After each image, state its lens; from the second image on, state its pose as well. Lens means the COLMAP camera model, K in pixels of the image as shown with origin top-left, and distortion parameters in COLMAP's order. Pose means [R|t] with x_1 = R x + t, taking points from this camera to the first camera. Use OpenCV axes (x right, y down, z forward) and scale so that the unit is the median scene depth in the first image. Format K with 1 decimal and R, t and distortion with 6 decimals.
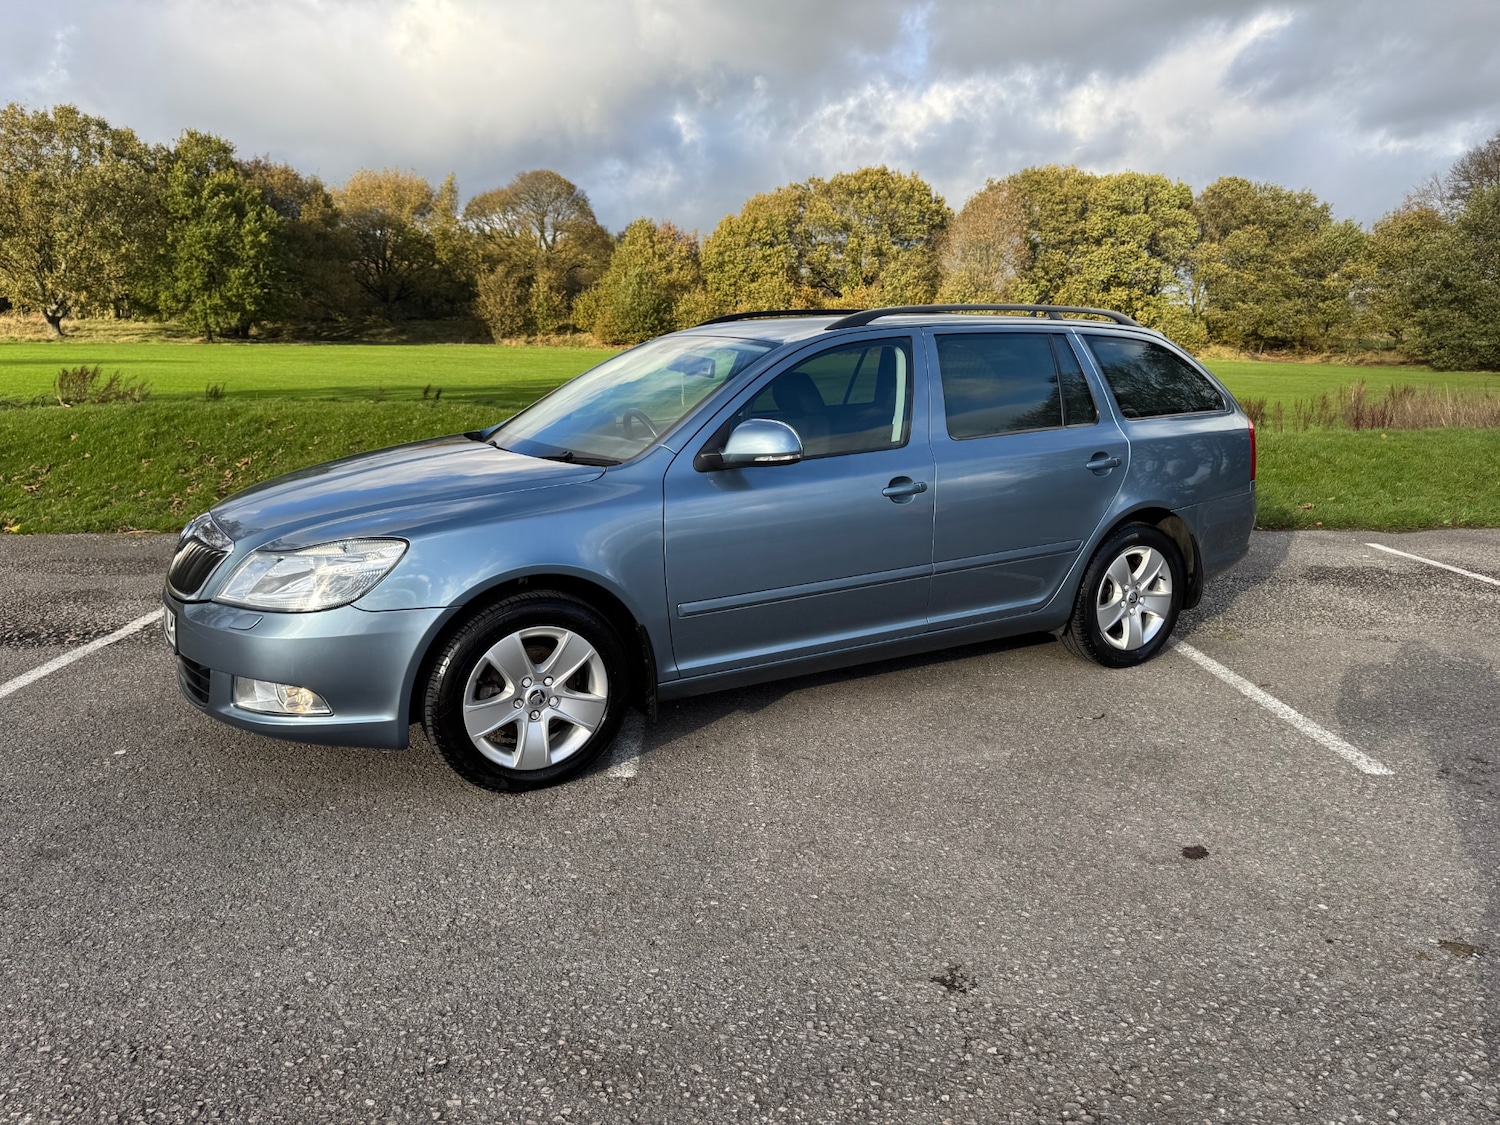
lens RADIAL K [[1067.0, 0, 750.0], [0, 1067.0, 562.5], [0, 0, 1]] dist [0.007094, -0.006650]
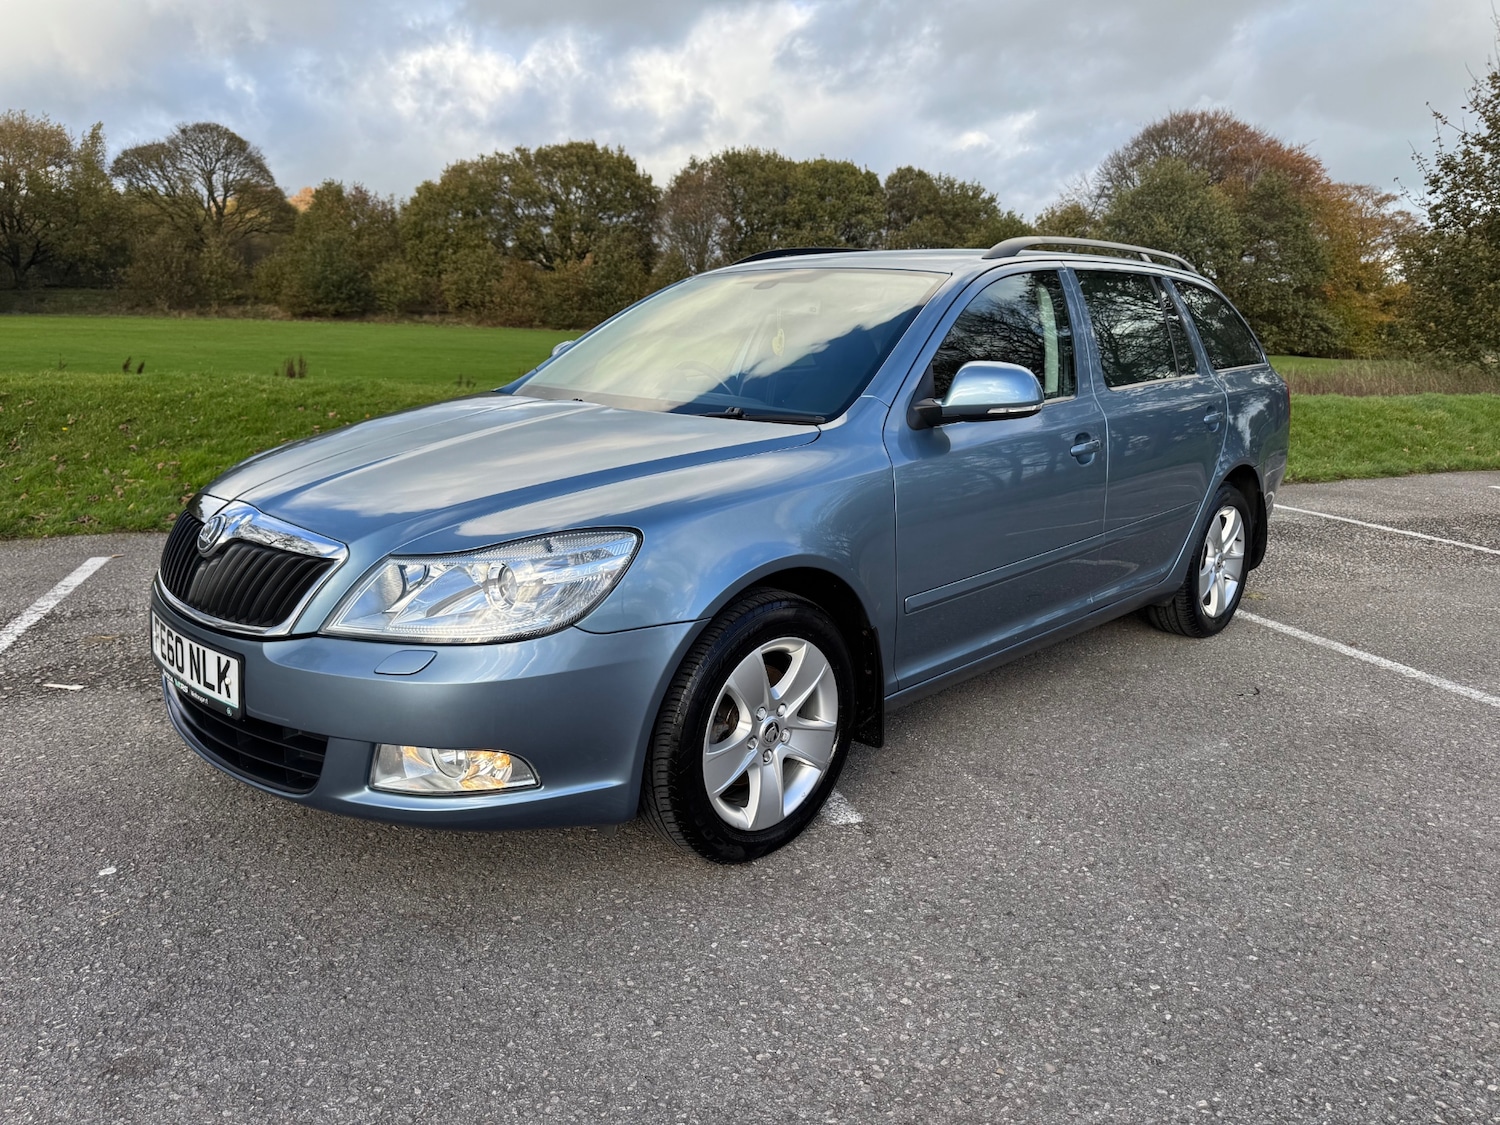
lens RADIAL K [[1067.0, 0, 750.0], [0, 1067.0, 562.5], [0, 0, 1]] dist [0.007094, -0.006650]
pose [[0.961839, -0.051006, 0.268820, -0.304803], [0.046055, 0.998634, 0.024696, -0.008821], [-0.269712, -0.011373, 0.962874, 0.210723]]
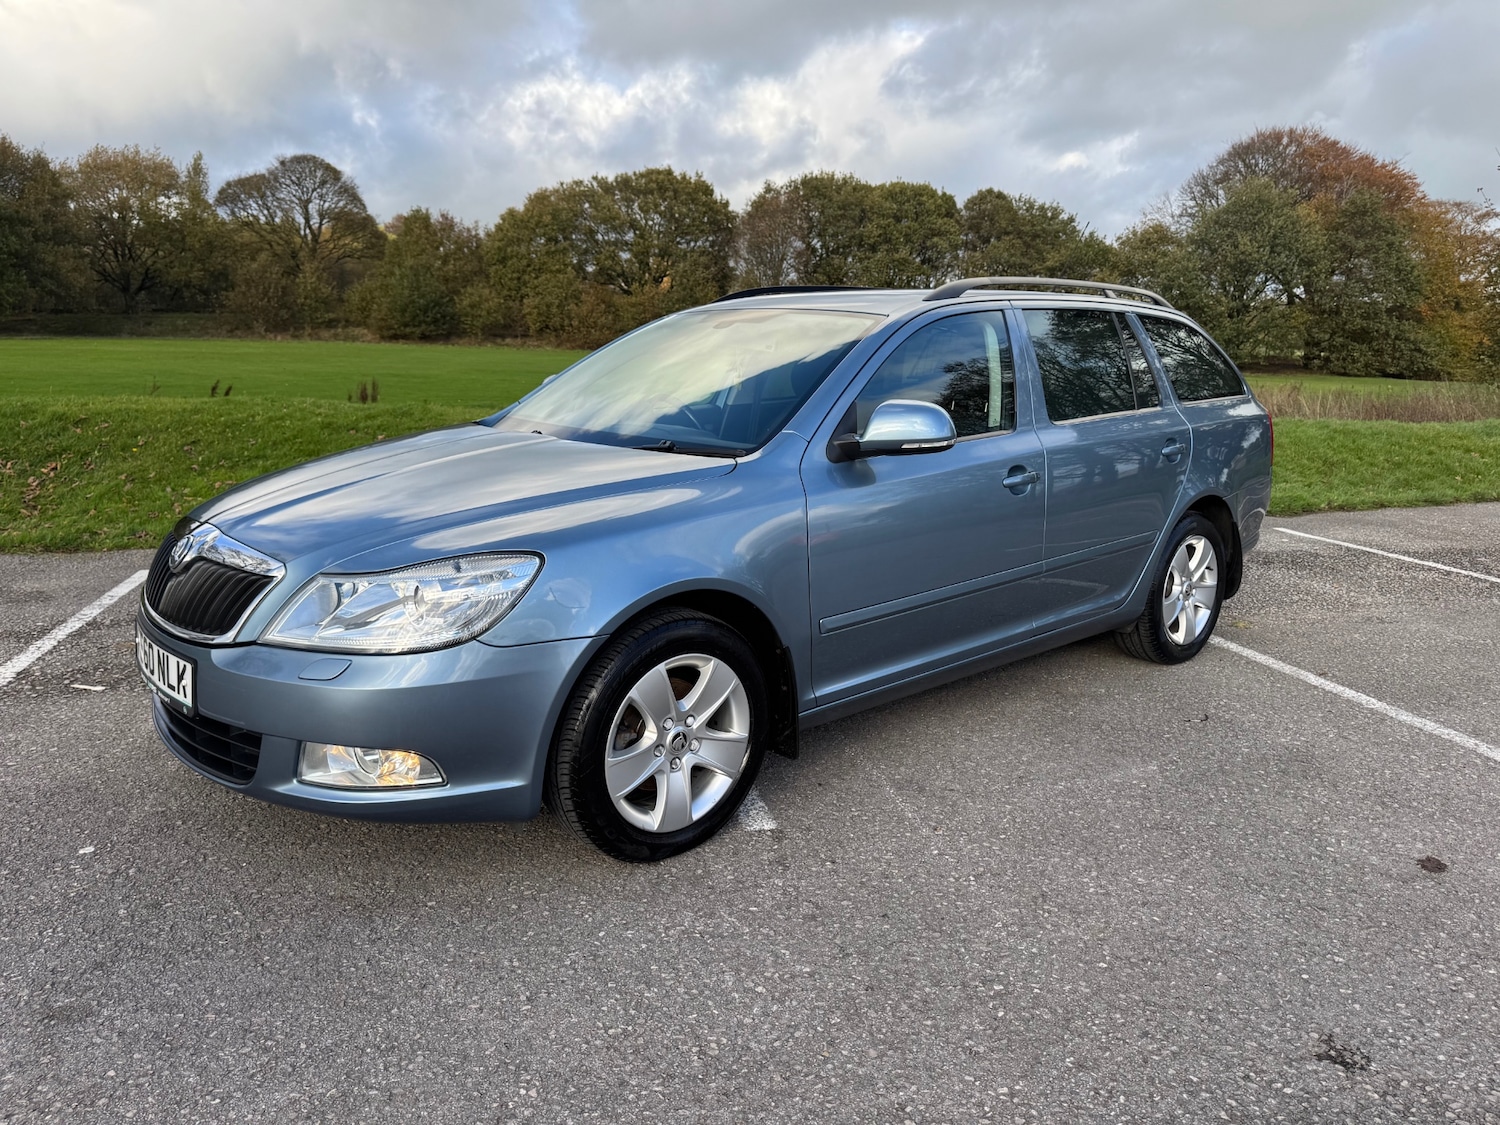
lens RADIAL K [[1064.1, 0, 750.0], [0, 1064.1, 562.5], [0, 0, 1]] dist [0.016702, -0.017684]
pose [[0.979177, -0.032969, 0.200311, -0.226628], [0.032956, 0.999451, 0.003401, -0.008103], [-0.200313, 0.003271, 0.979726, 0.144223]]
